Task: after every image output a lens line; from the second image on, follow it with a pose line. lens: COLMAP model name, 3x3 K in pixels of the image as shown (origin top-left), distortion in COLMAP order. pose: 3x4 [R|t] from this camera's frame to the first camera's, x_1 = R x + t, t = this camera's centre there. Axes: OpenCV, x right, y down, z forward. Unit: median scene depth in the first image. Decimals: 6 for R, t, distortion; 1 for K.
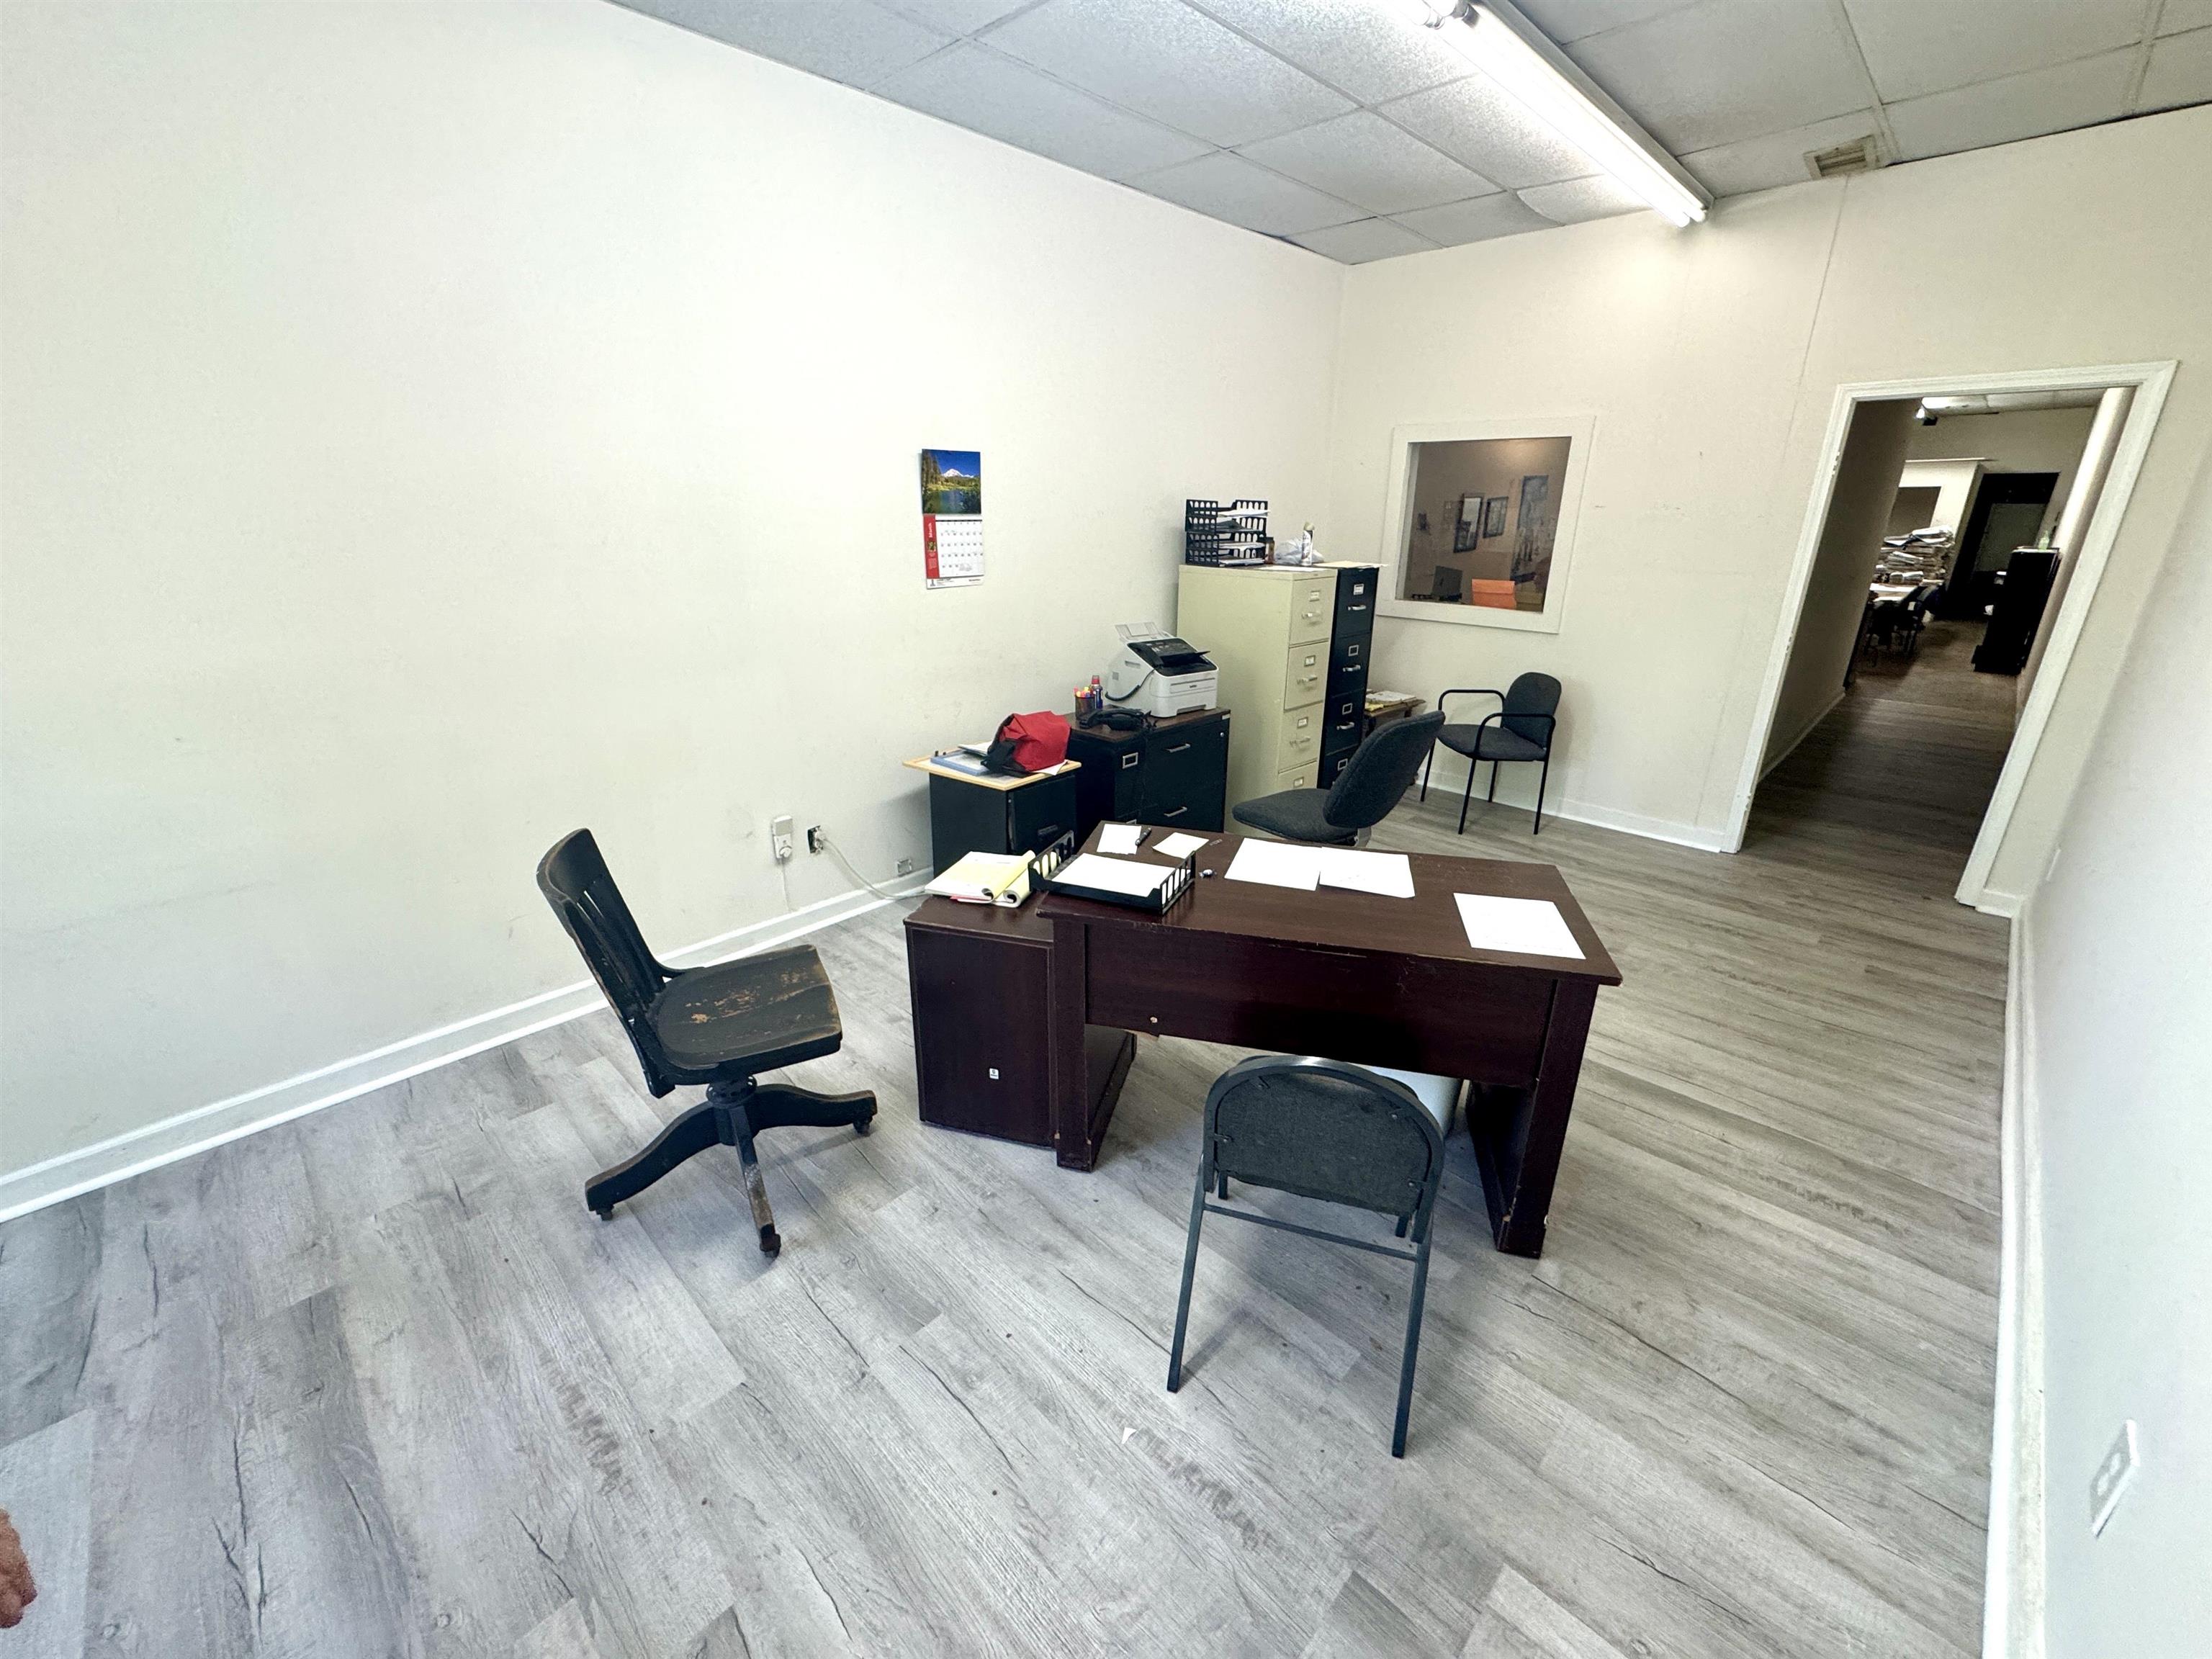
lens RADIAL K [[921.0, 0, 1103.8], [0, 921.0, 823.2], [0, 0, 1]] dist [-0.002848, -0.000590]
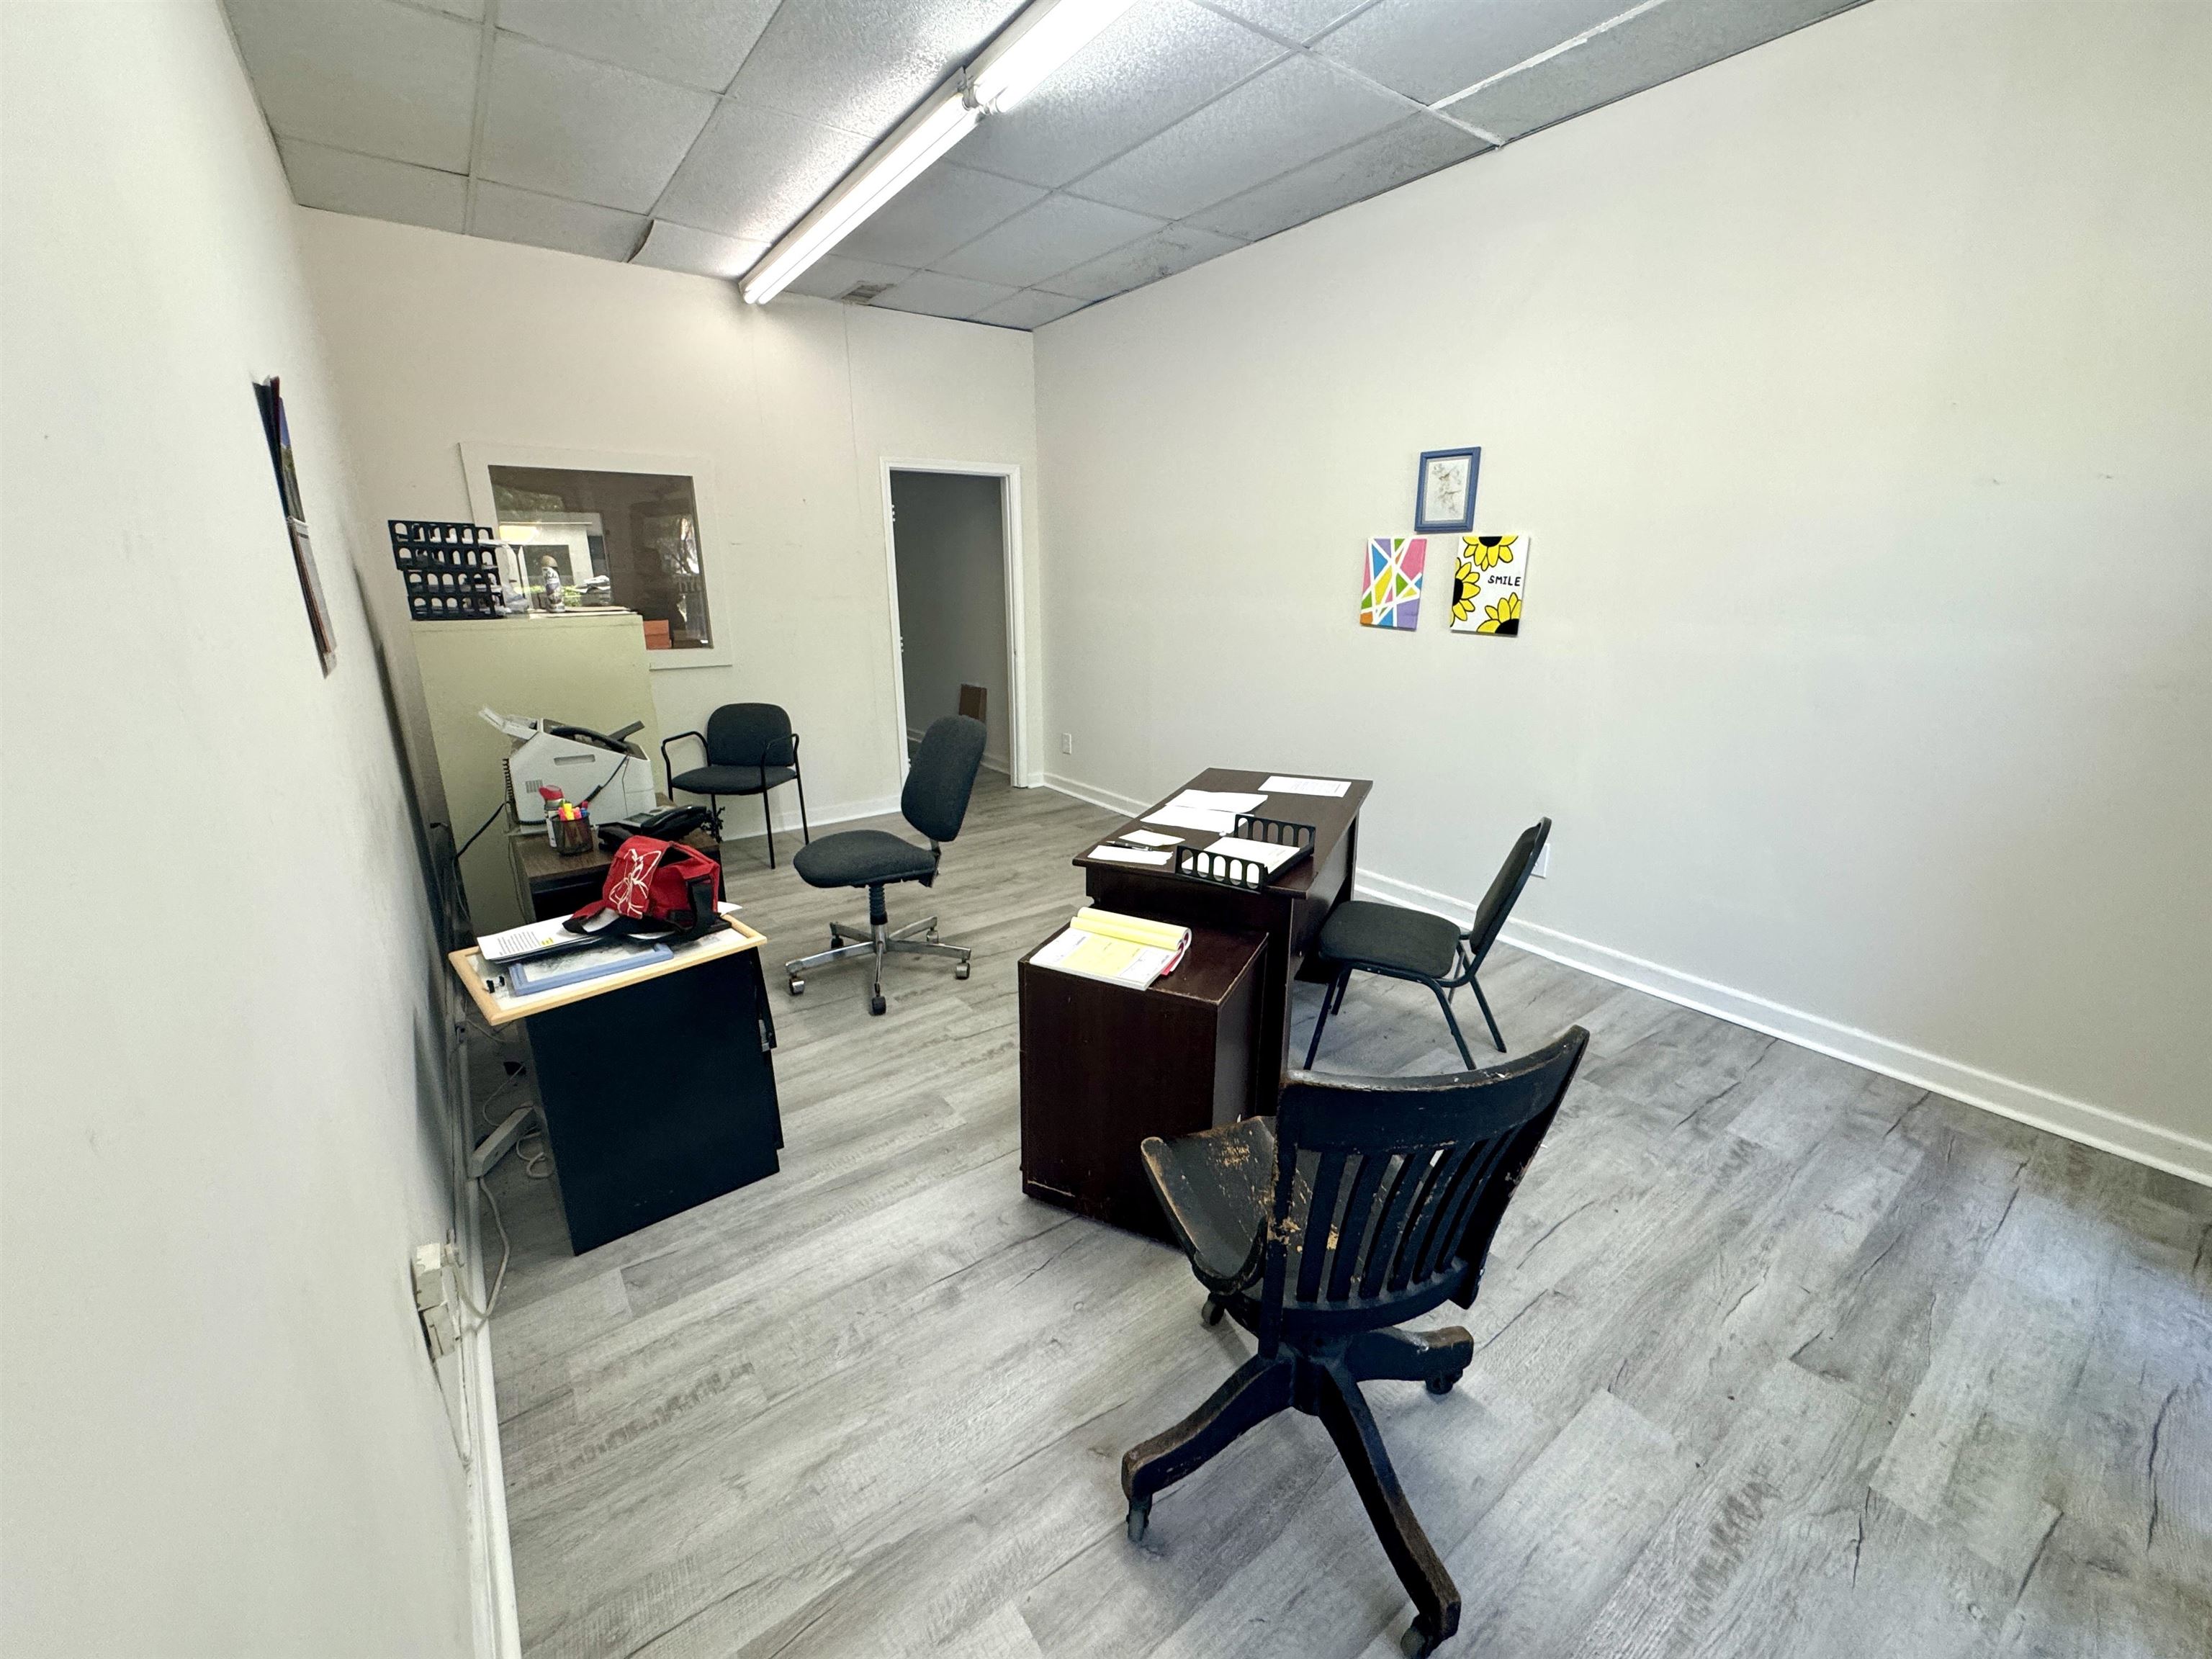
lens RADIAL K [[921.0, 0, 1103.8], [0, 921.0, 823.2], [0, 0, 1]] dist [-0.002848, -0.000590]
pose [[0.124228, -0.269467, 0.954963, -1.230821], [0.336193, 0.916924, 0.214999, -0.314197], [-0.933564, 0.294343, 0.204501, 1.142250]]
